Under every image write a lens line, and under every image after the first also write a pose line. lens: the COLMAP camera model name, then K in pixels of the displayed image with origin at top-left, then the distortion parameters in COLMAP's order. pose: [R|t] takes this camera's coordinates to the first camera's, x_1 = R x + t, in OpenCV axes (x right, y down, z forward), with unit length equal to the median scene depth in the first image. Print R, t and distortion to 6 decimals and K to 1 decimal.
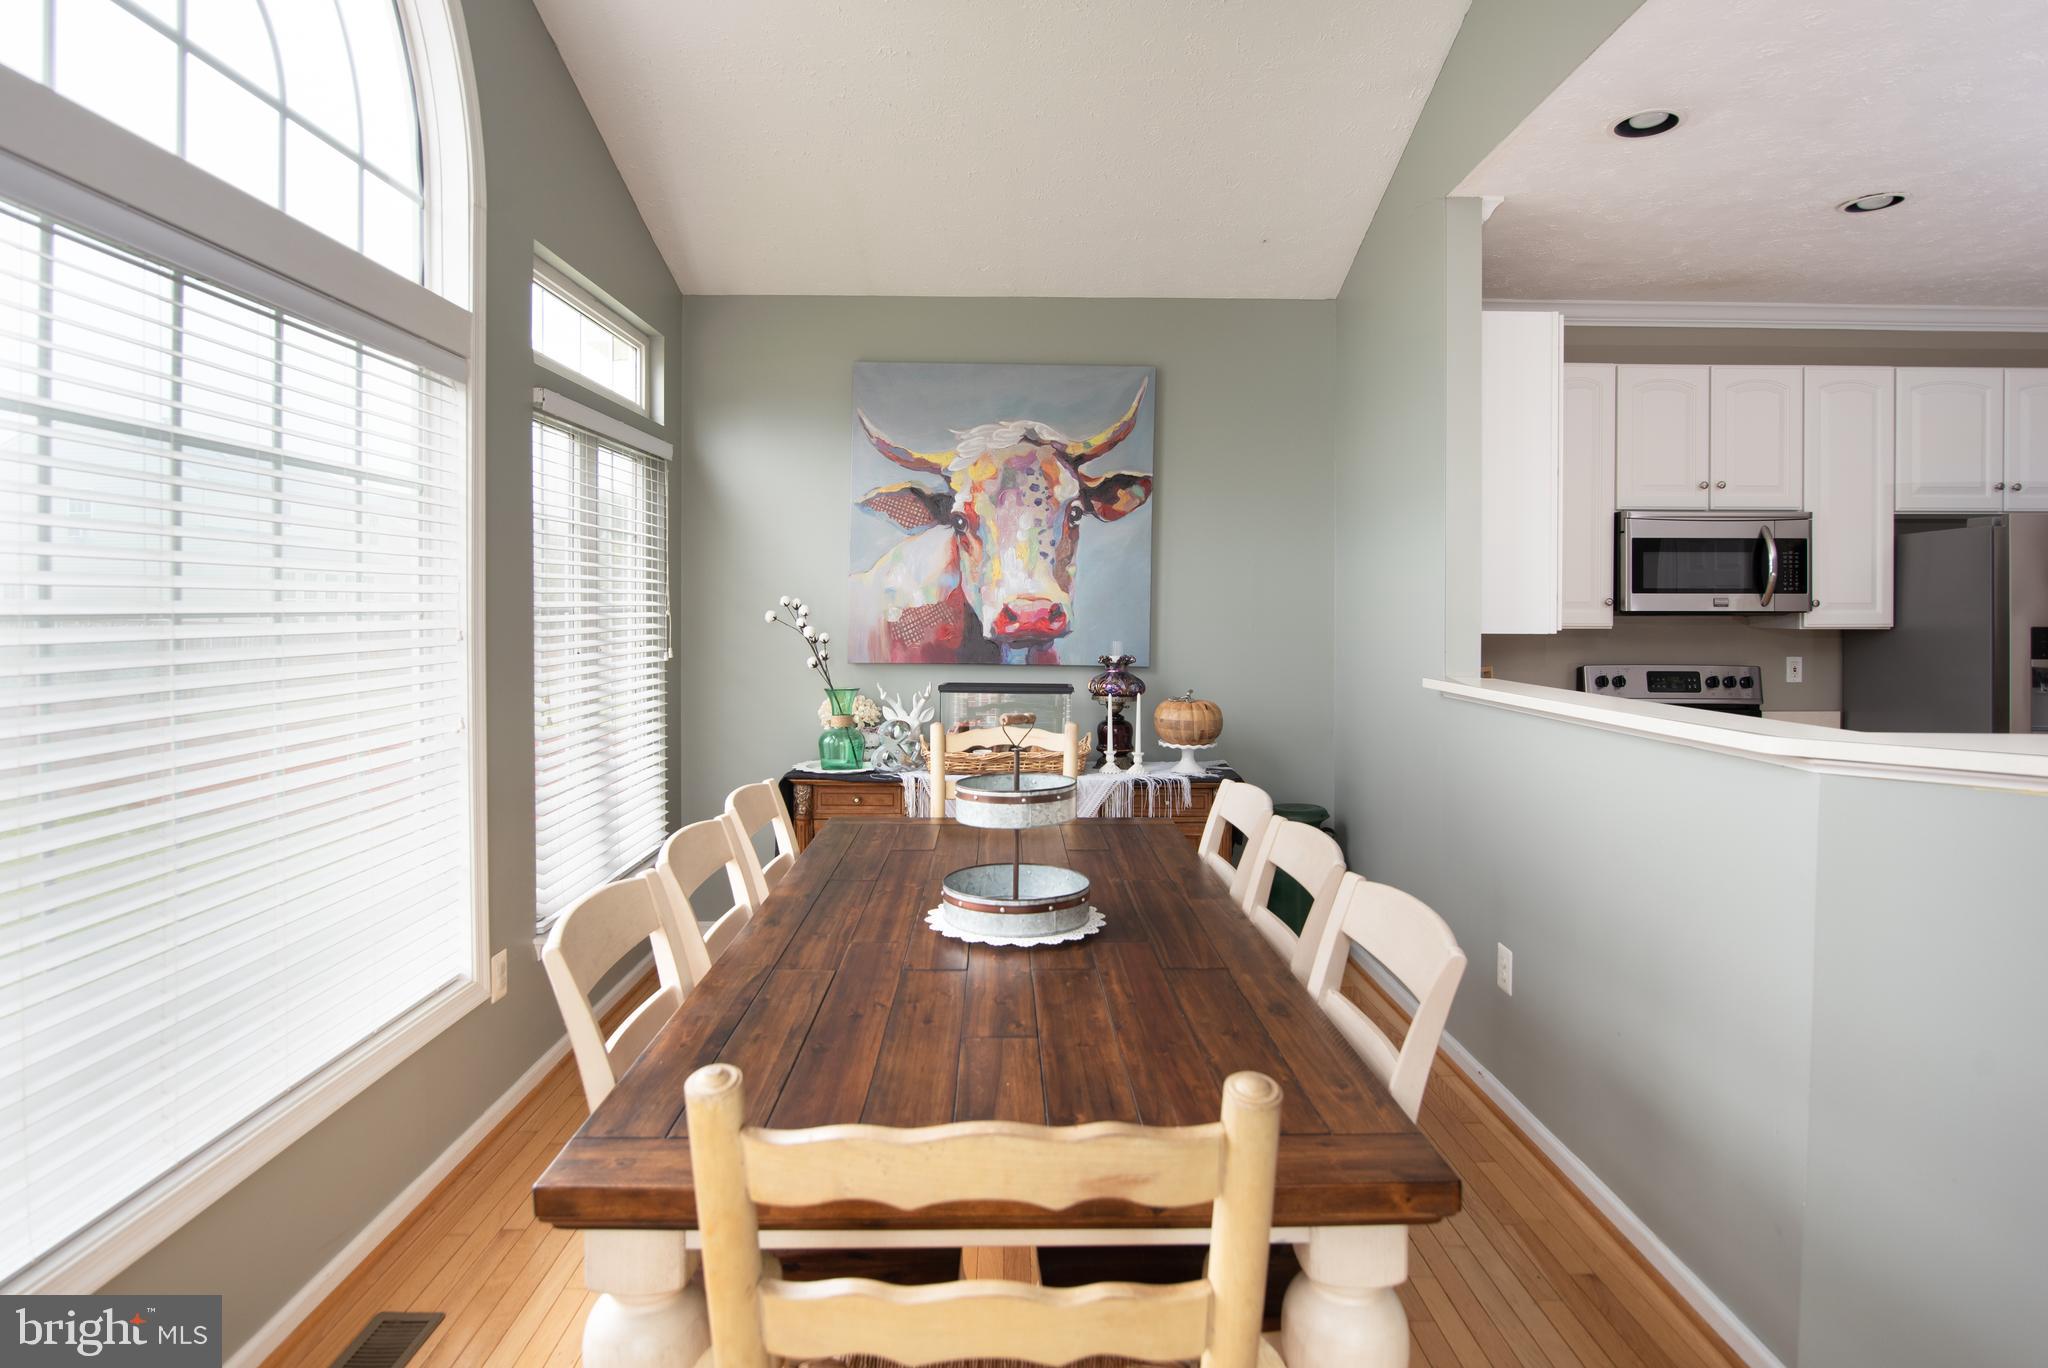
lens RADIAL K [[1104.3, 0, 1021.7], [0, 1104.3, 617.5], [0, 0, 1]] dist [-0.018102, 0.000255]
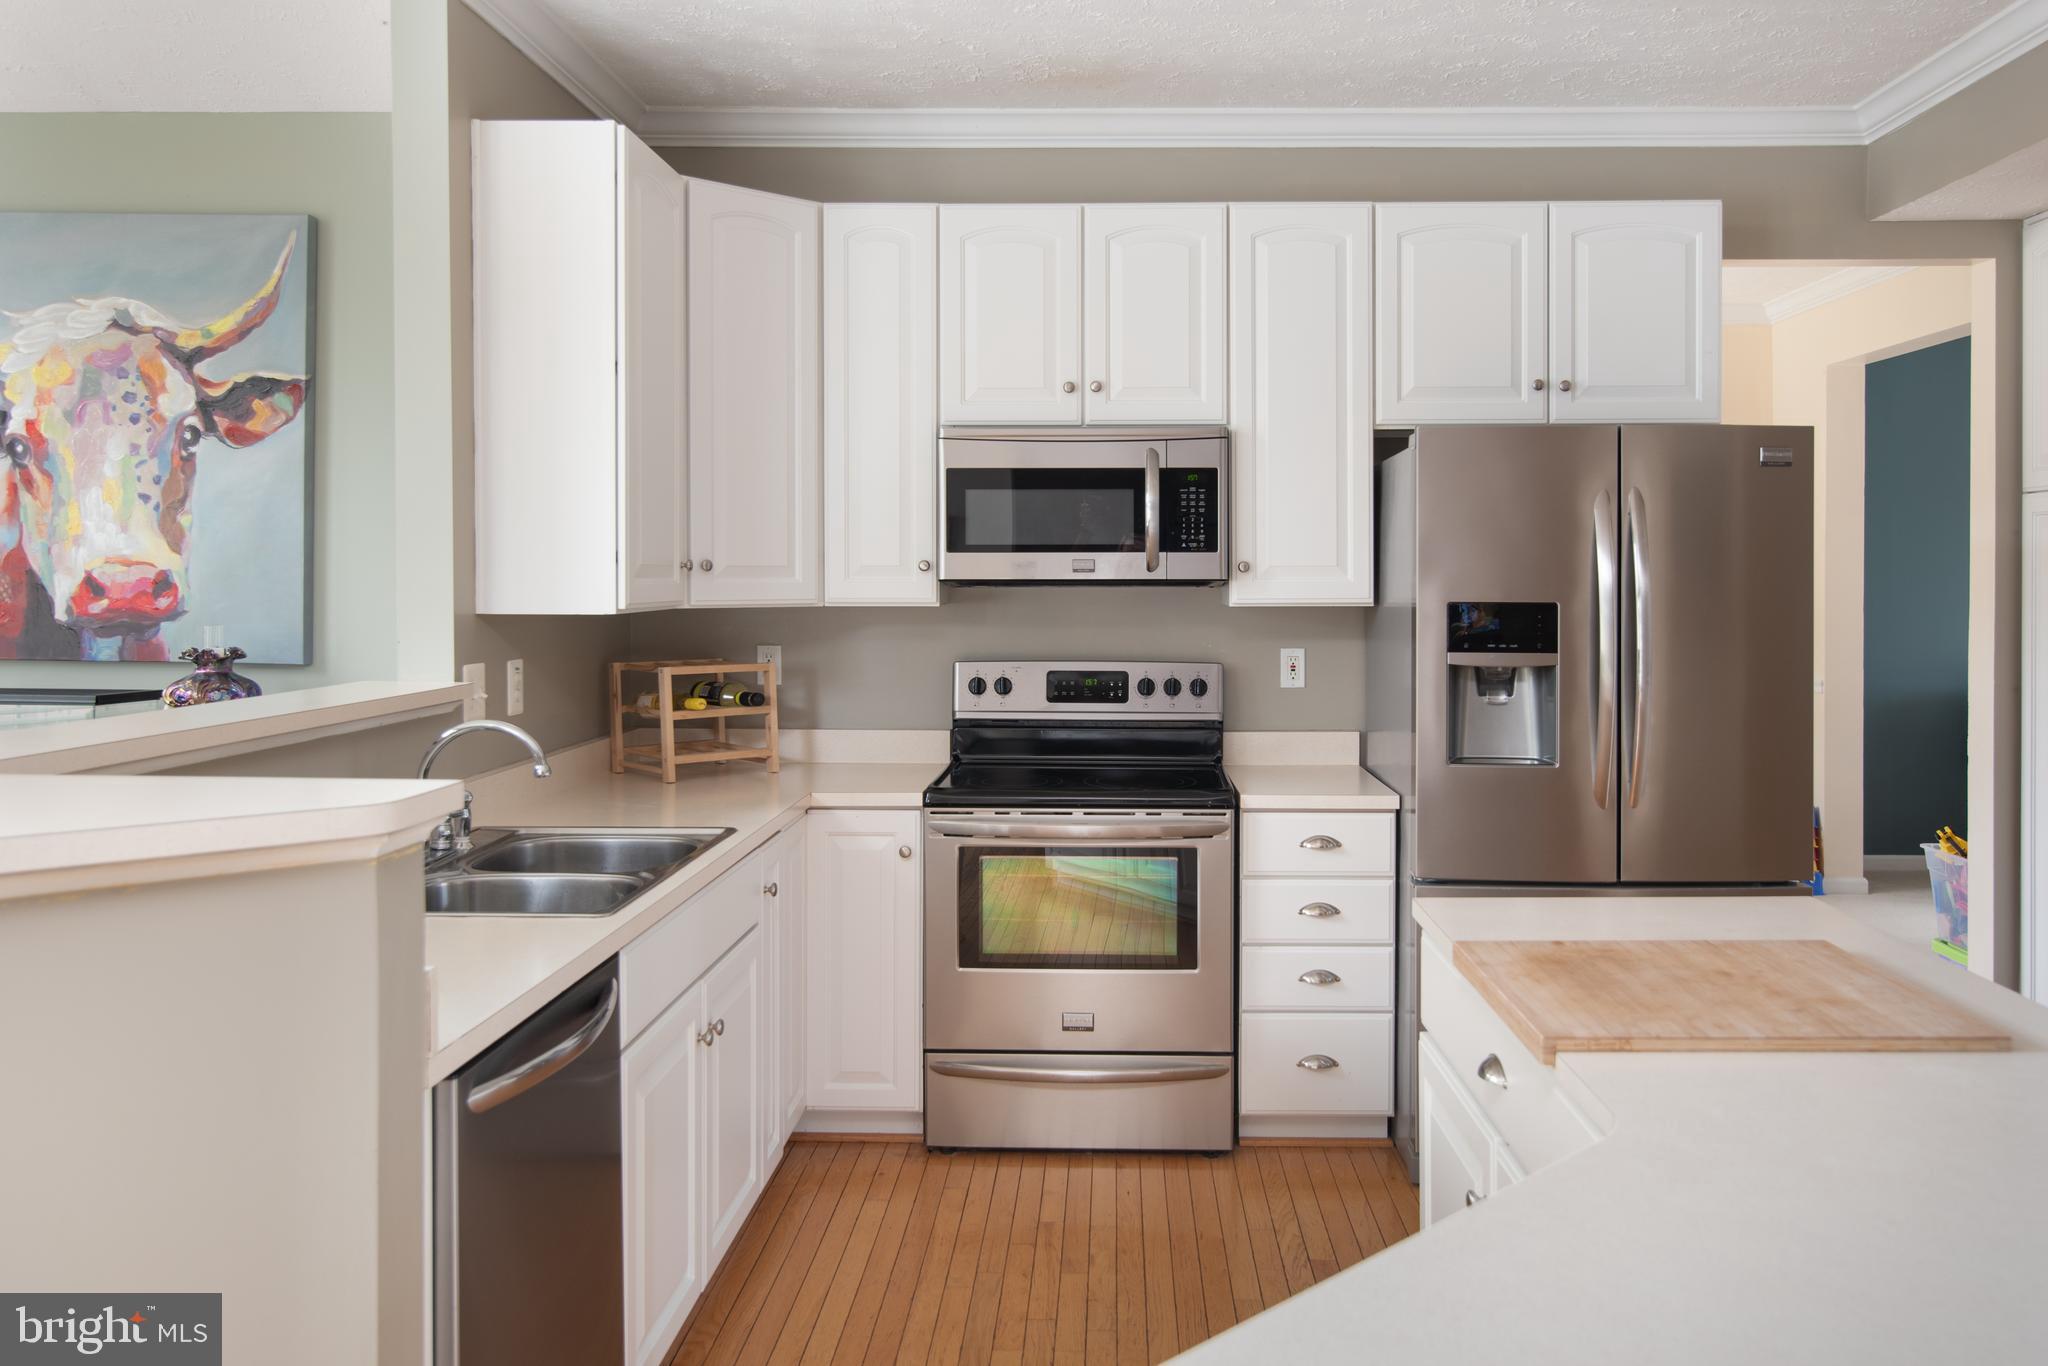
lens RADIAL K [[1642.2, 0, 1023.4], [0, 1642.2, 581.2], [0, 0, 1]] dist [-0.001286, 0.005145]
pose [[0.999688, -0.002496, -0.024863, 0.606330], [0.002440, 0.999994, -0.002262, -0.002483], [0.024868, 0.002201, 0.999688, 0.017261]]
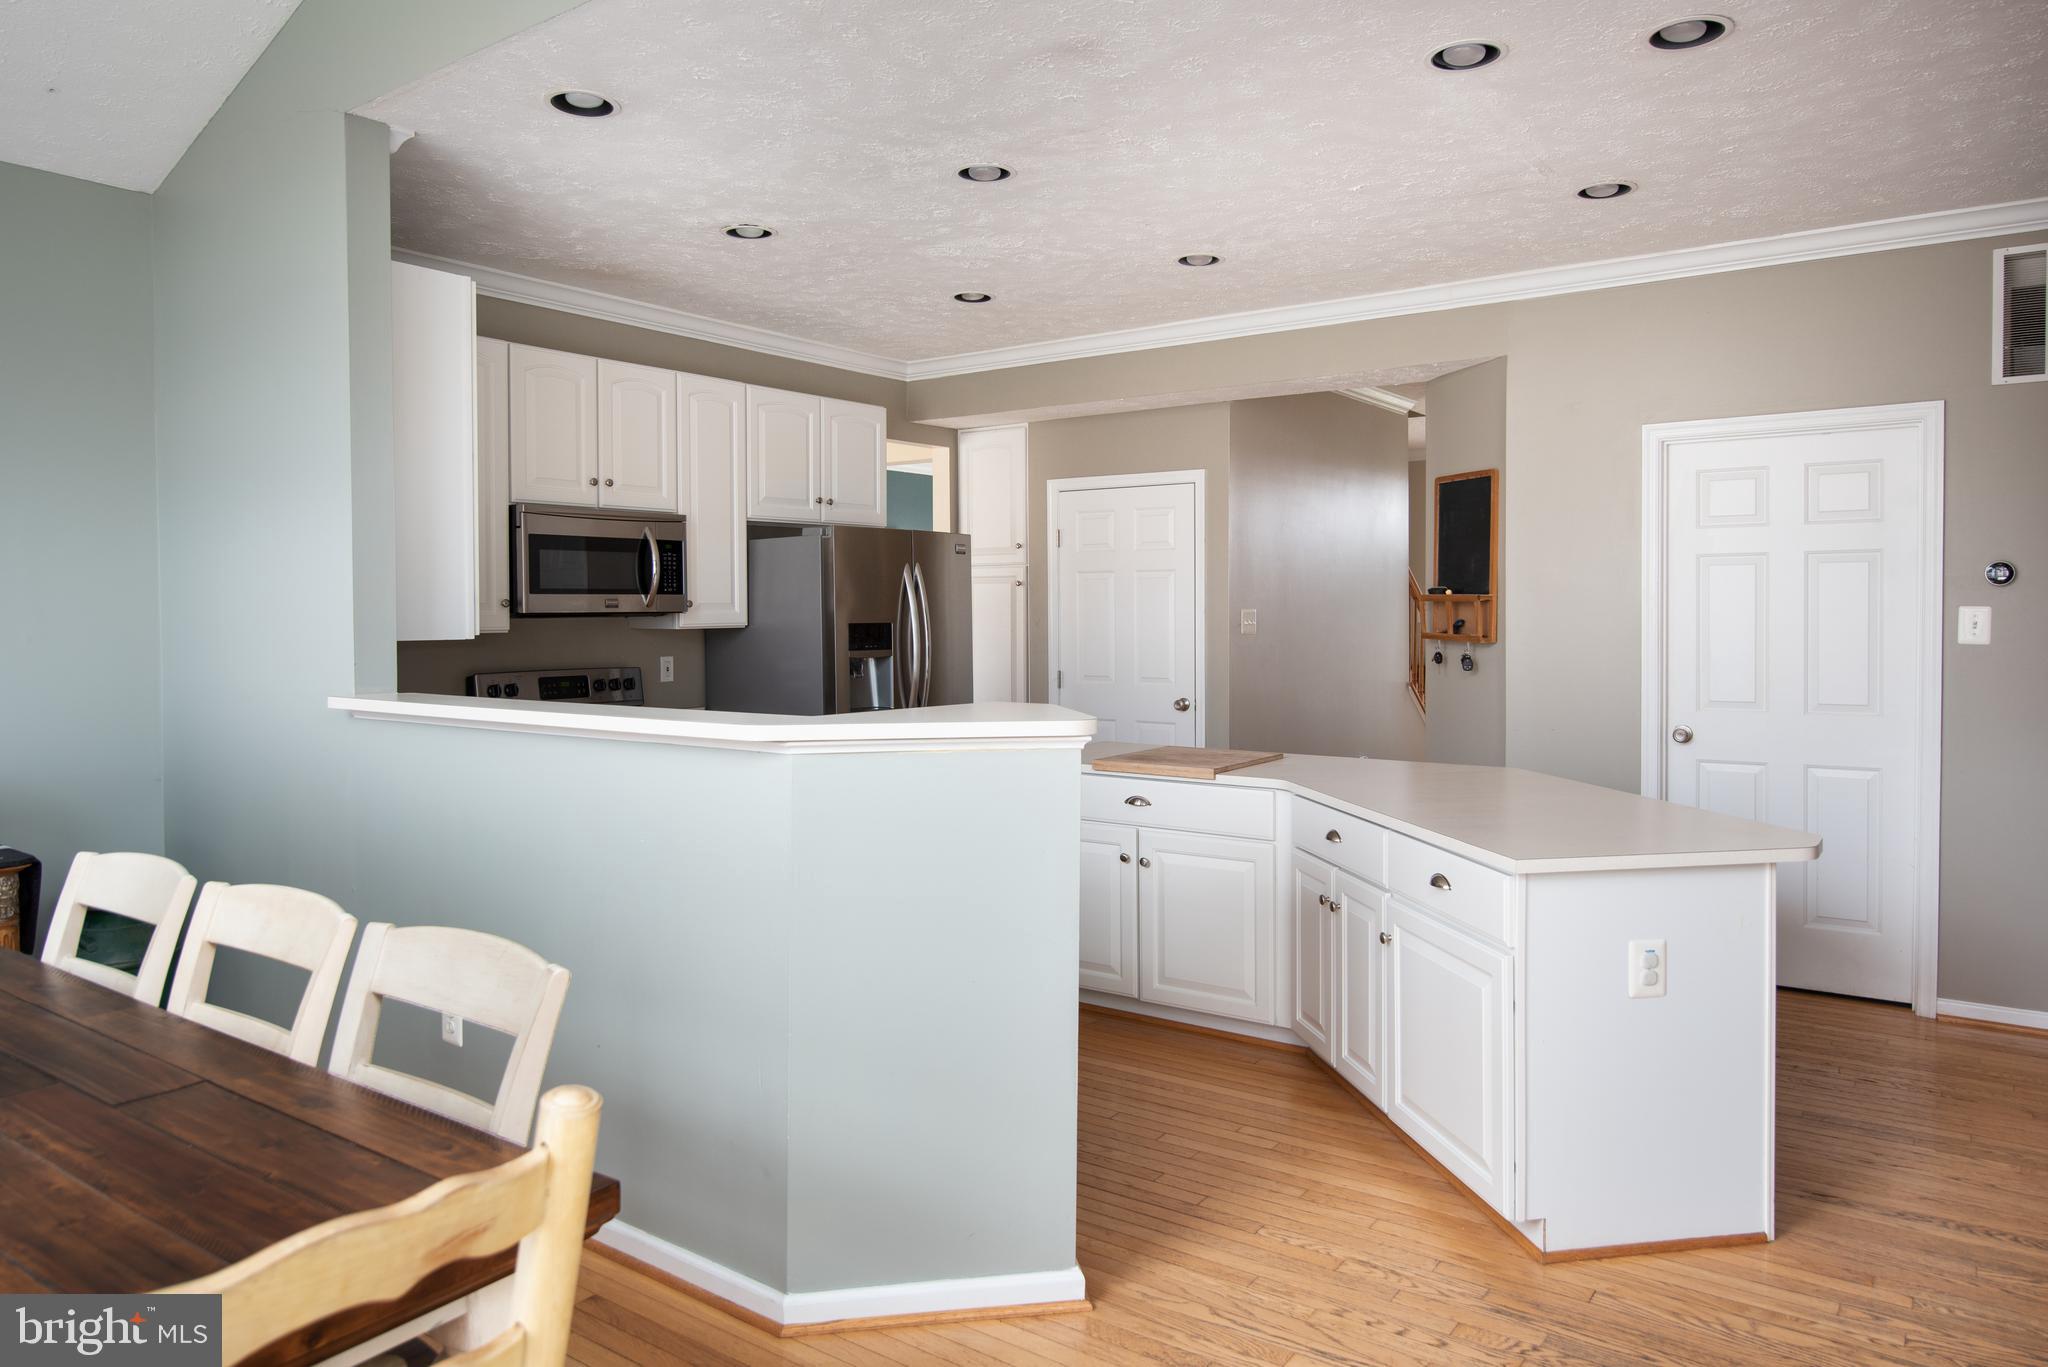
lens RADIAL K [[1353.3, 0, 1016.4], [0, 1353.3, 652.8], [0, 0, 1]] dist [-0.001026, -0.000439]
pose [[0.595078, -0.032717, 0.803002, -0.116604], [0.014289, 0.999444, 0.030132, -0.000876], [-0.803541, -0.006457, 0.595215, -0.009281]]
